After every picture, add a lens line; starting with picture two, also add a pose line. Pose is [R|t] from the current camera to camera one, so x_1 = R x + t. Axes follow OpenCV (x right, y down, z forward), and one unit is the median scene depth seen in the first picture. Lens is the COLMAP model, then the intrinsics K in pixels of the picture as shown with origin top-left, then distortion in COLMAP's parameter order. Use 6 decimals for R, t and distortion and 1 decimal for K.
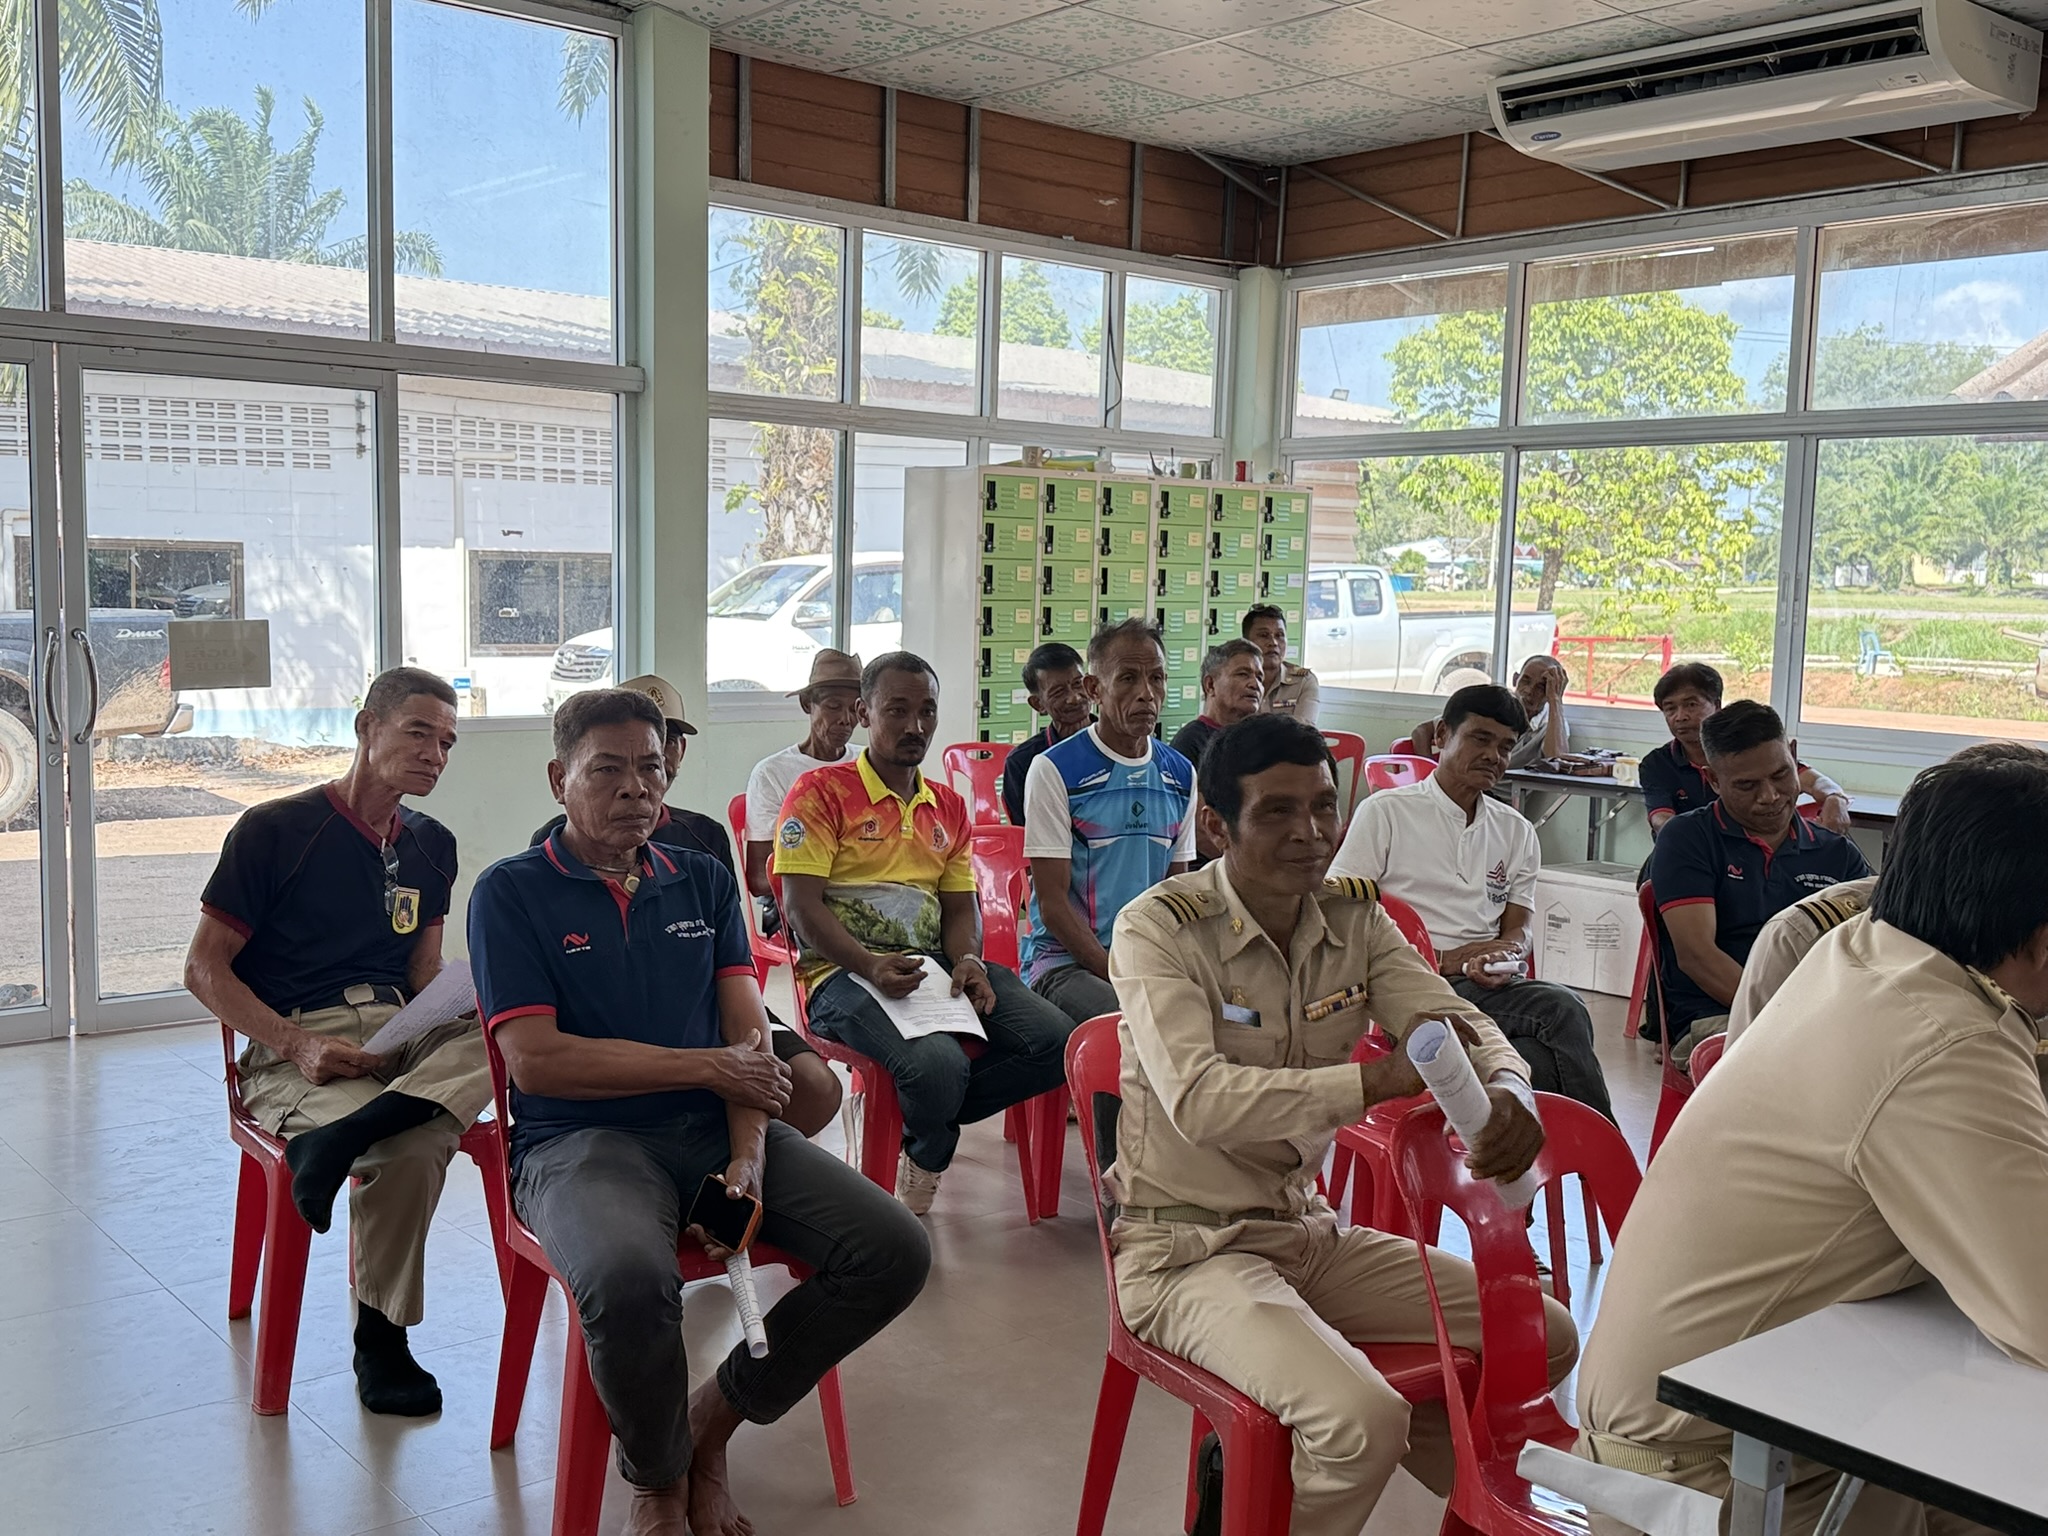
lens RADIAL K [[2009.7, 0, 1024.0], [0, 2009.7, 768.0], [0, 0, 1]] dist [0.102696, -0.014849]
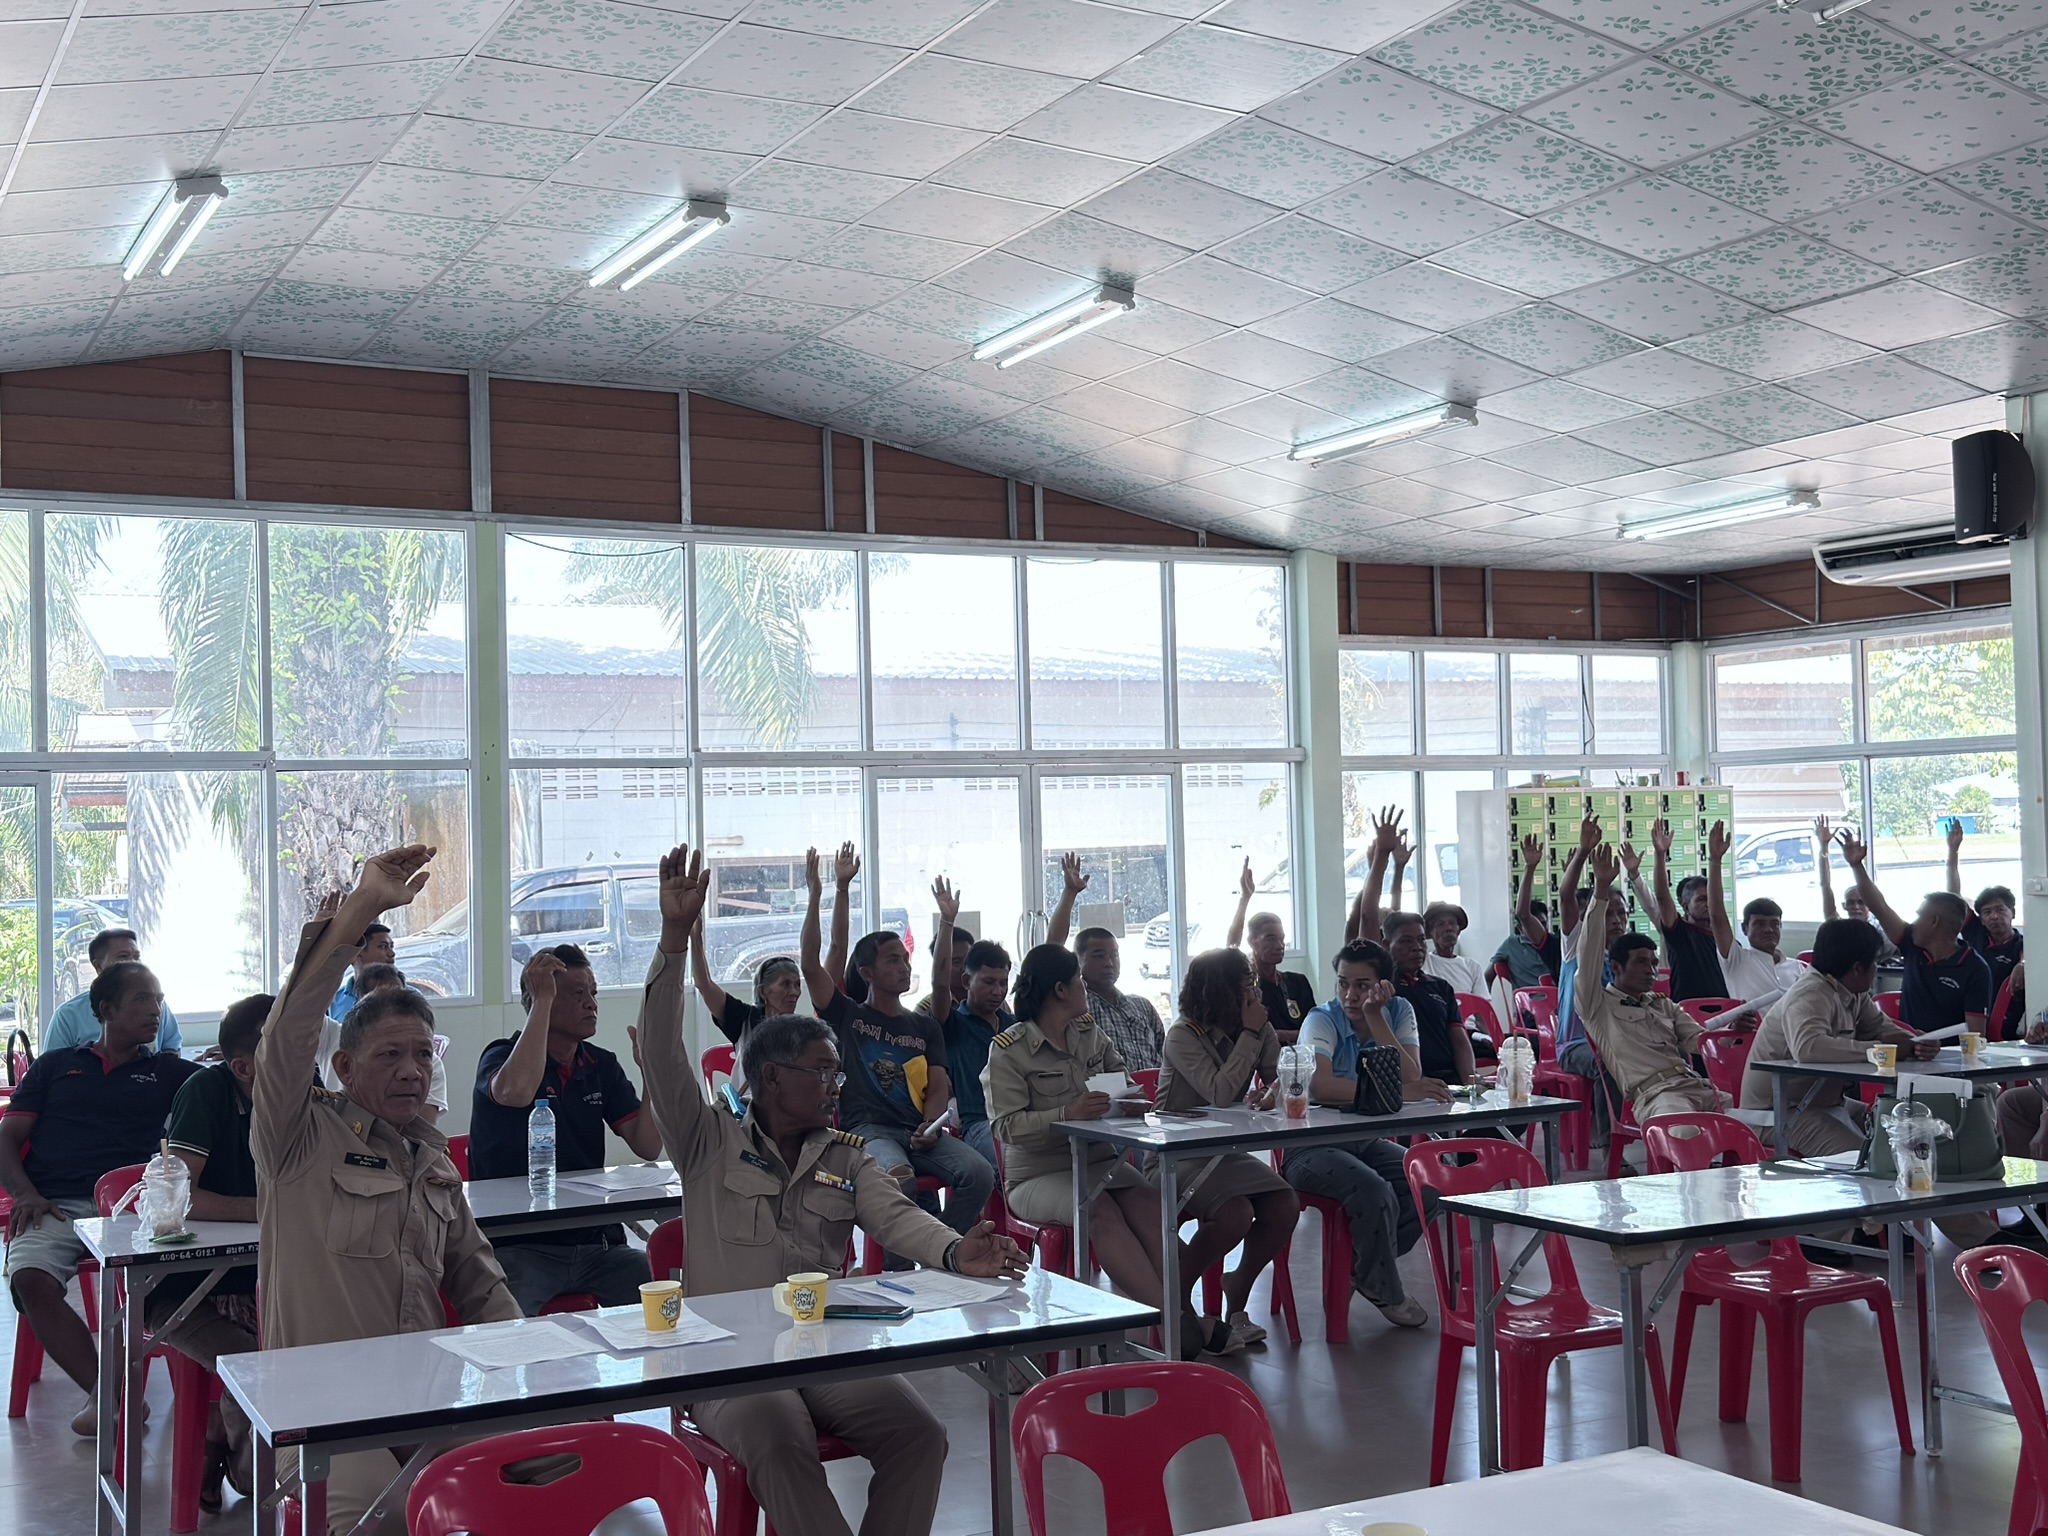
lens RADIAL K [[2323.1, 0, 1024.0], [0, 2323.1, 768.0], [0, 0, 1]] dist [0.136273, -0.011773]
pose [[0.979194, -0.057508, -0.194609, -0.033372], [0.031909, 0.990708, -0.132210, 0.066396], [0.200404, 0.123249, 0.971930, -0.869505]]
